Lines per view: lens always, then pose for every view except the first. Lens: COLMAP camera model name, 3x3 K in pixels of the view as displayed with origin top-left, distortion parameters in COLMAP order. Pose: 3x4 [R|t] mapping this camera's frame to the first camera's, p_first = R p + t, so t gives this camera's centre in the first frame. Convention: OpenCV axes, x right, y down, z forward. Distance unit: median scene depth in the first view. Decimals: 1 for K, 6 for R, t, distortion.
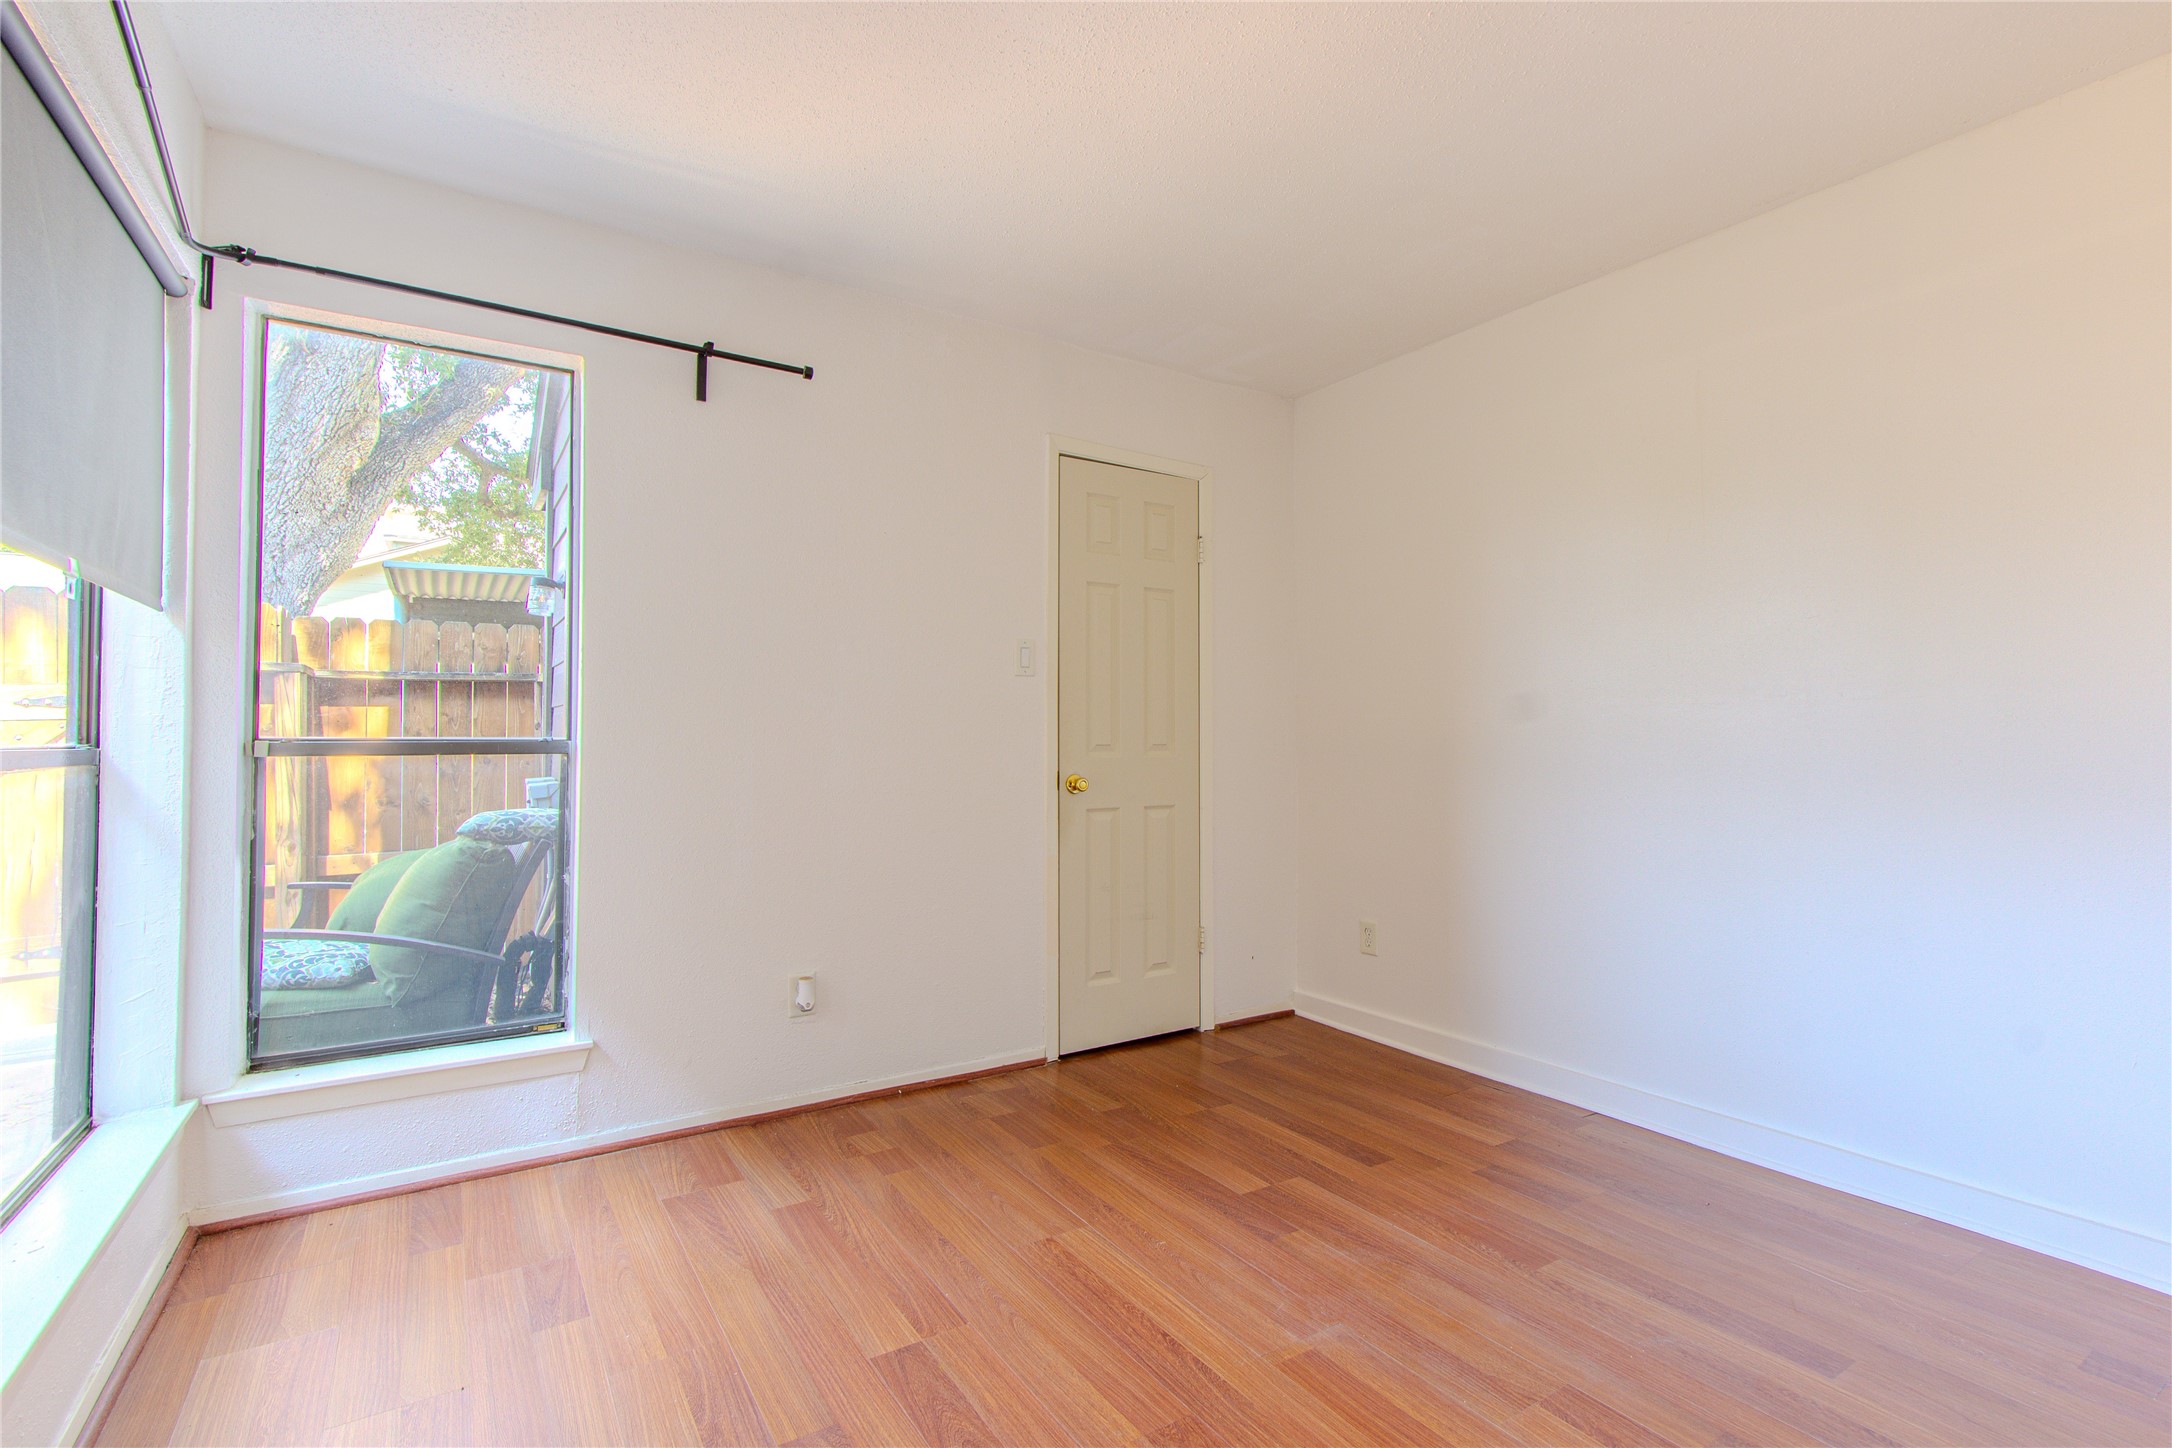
lens RADIAL K [[1005.2, 0, 1081.1], [0, 1005.2, 721.7], [0, 0, 1]] dist [0.010484, -0.004448]
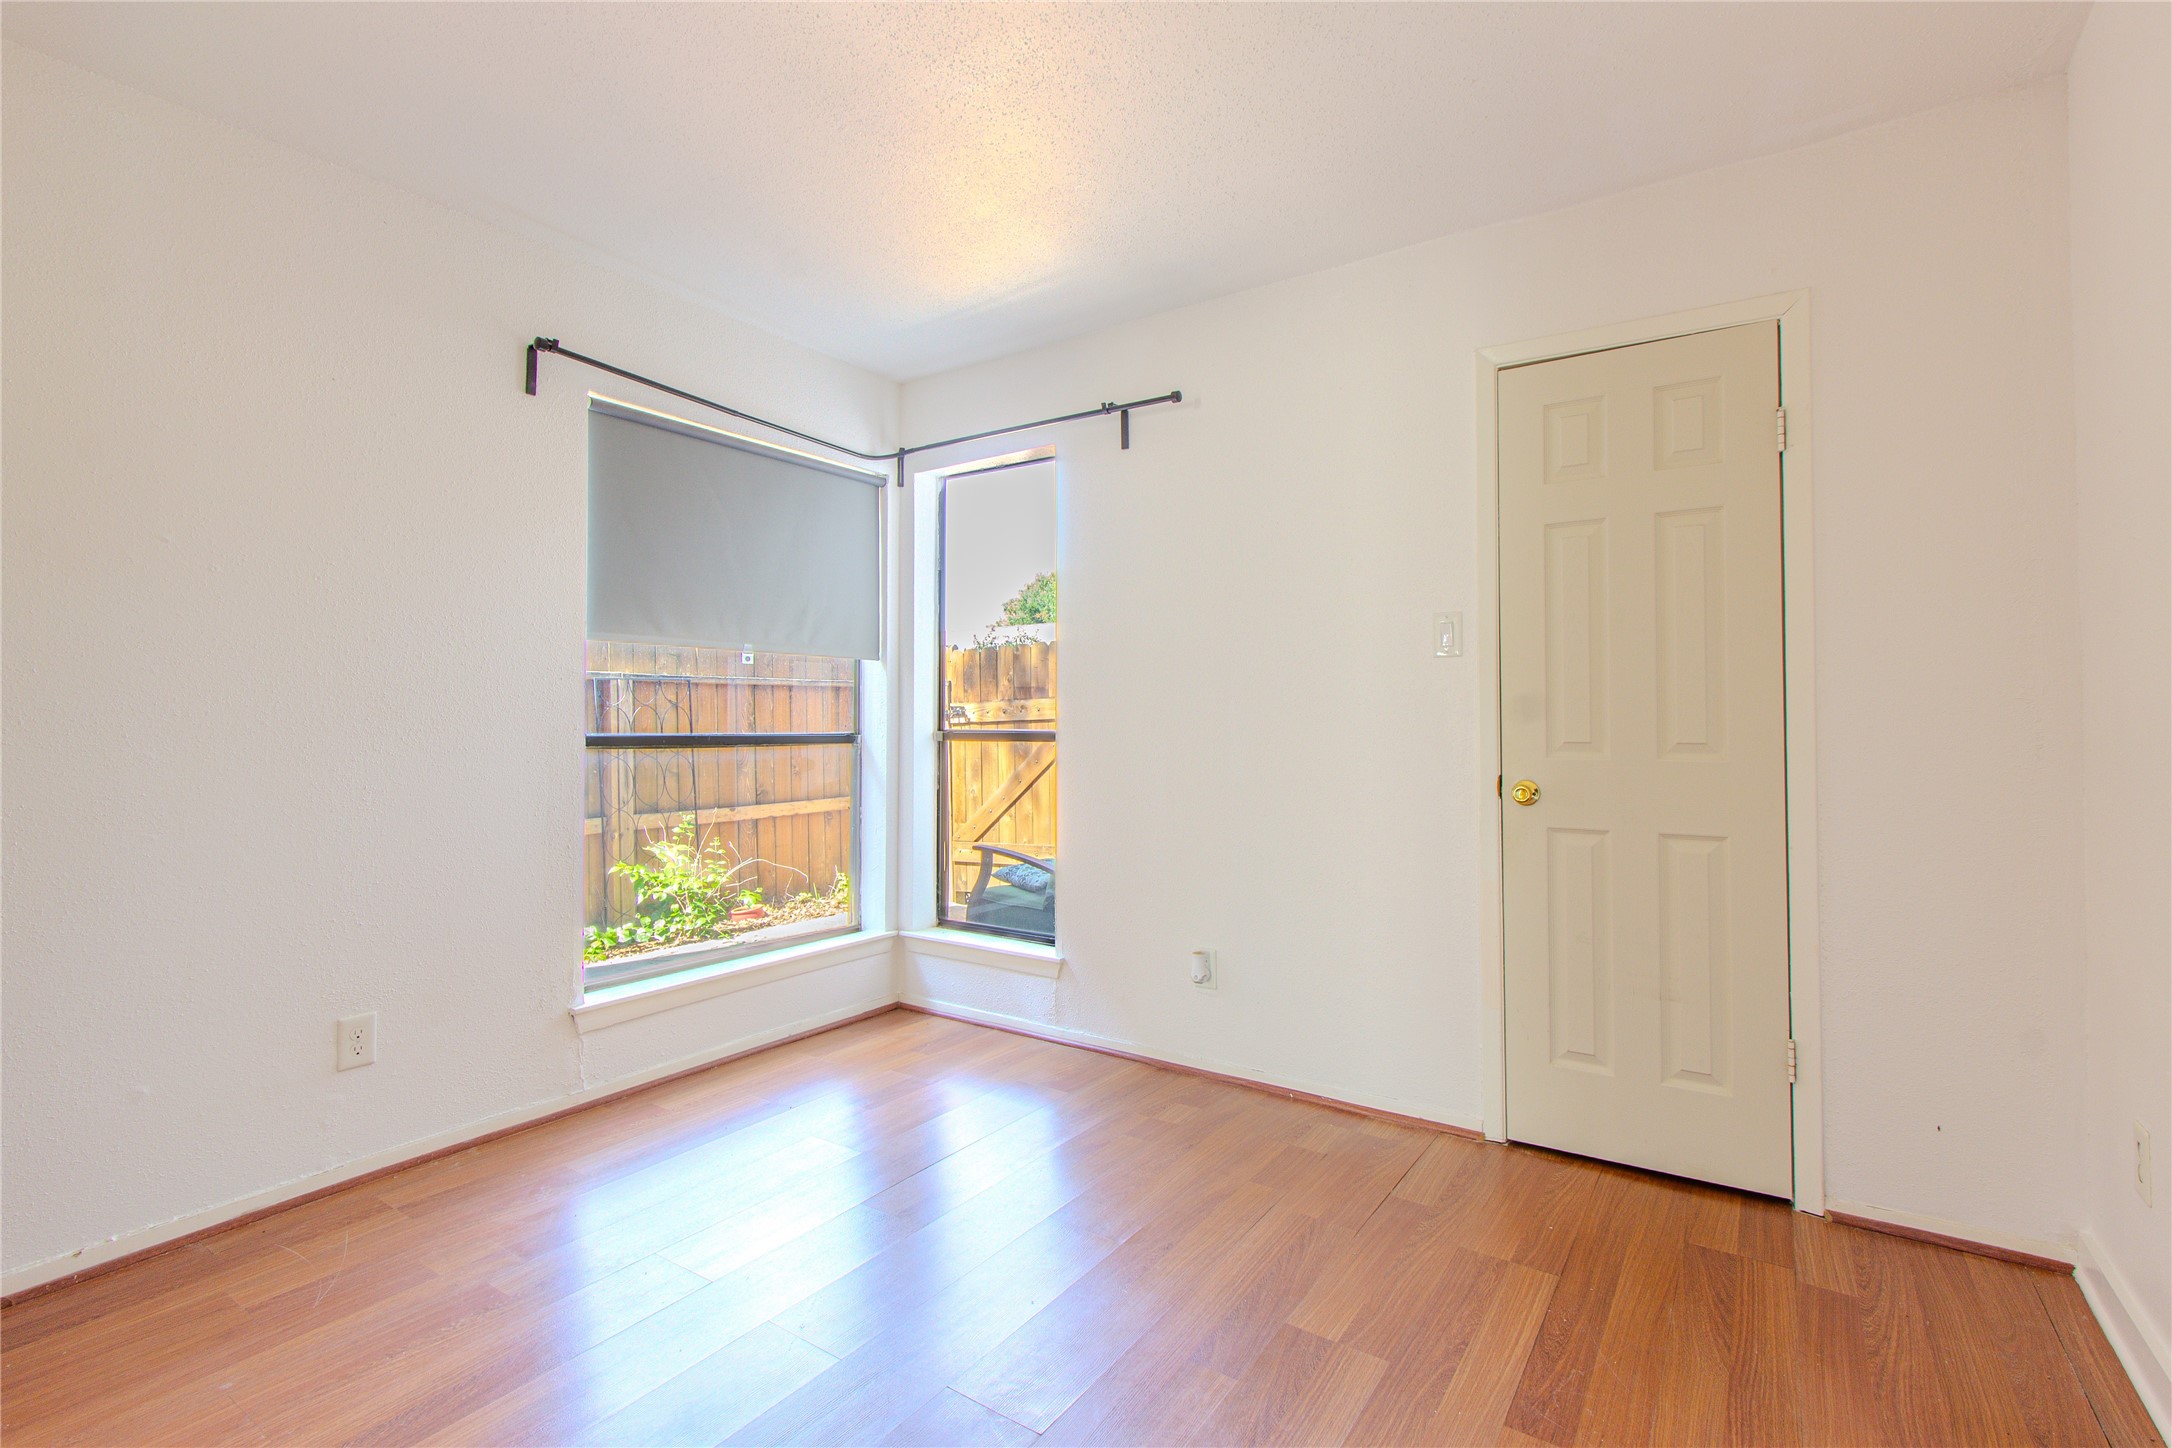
lens RADIAL K [[1005.2, 0, 1074.2], [0, 1005.2, 722.6], [0, 0, 1]] dist [0.010484, -0.004448]
pose [[0.384047, -0.004107, -0.923305, 0.657943], [0.010978, 0.999940, 0.000119, 0.005571], [0.923248, -0.010182, 0.384069, 0.450338]]
